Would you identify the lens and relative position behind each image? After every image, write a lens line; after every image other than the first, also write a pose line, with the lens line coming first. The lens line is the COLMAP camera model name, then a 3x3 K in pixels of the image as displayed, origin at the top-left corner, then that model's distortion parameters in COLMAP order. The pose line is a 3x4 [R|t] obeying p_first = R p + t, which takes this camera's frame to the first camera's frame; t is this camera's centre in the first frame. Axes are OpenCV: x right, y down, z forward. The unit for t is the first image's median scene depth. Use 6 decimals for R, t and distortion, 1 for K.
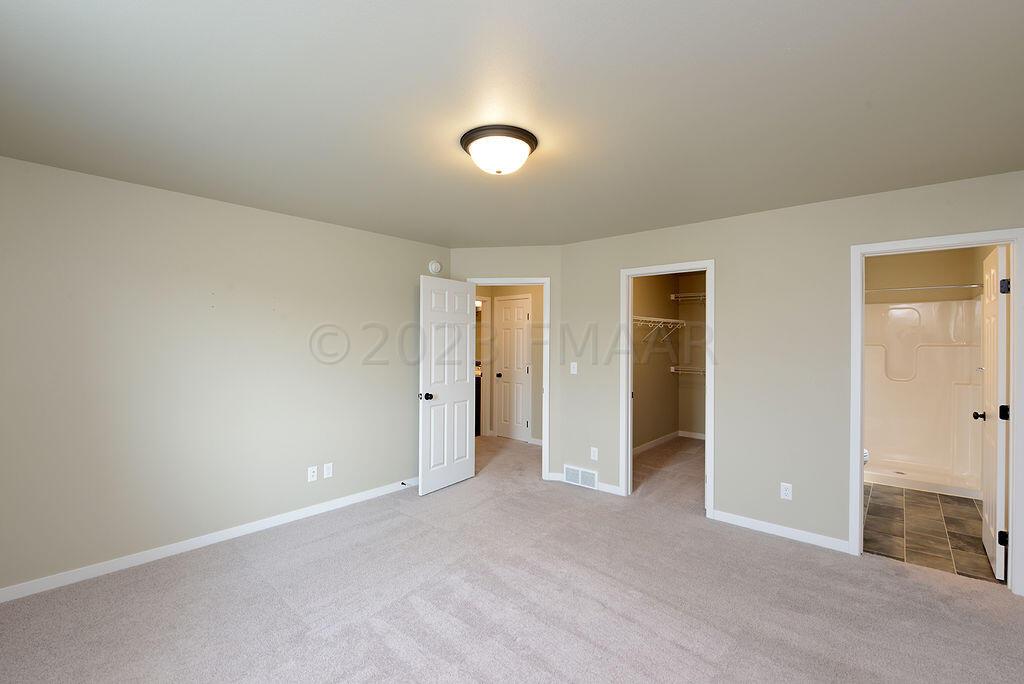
lens RADIAL K [[462.0, 0, 511.5], [0, 462.0, 342.0], [0, 0, 1]] dist [-0.013126, -0.000175]
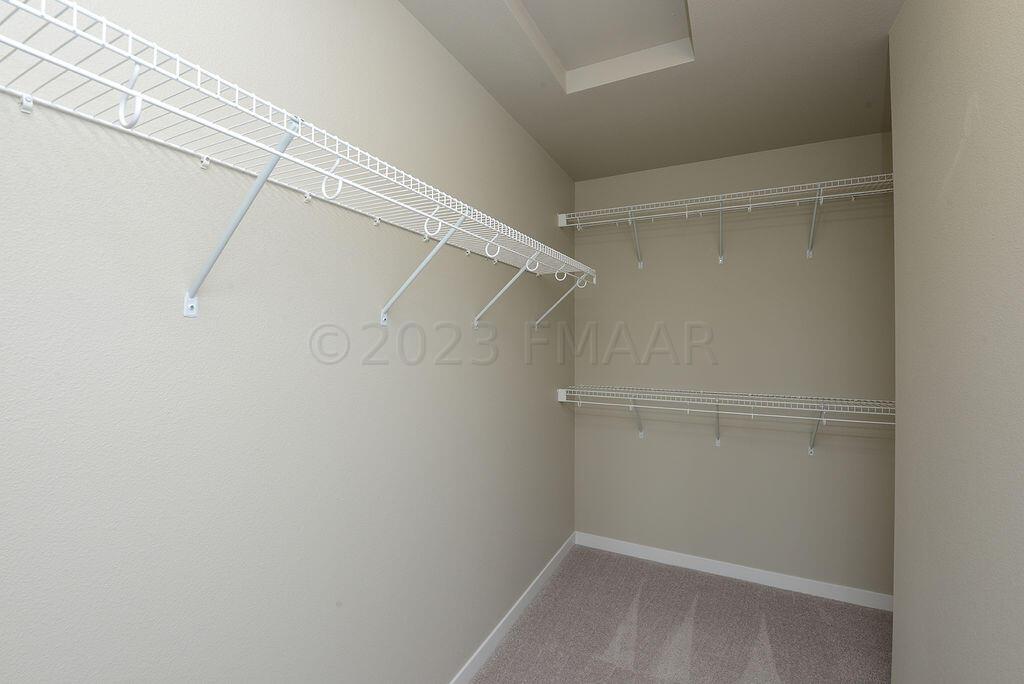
lens RADIAL K [[462.0, 0, 512.6], [0, 462.0, 340.6], [0, 0, 1]] dist [-0.013126, -0.000175]
pose [[0.977346, 0.000196, 0.211649, 0.219689], [-0.000950, 0.999994, 0.003458, 0.009287], [-0.211647, -0.003581, 0.977340, 0.607691]]
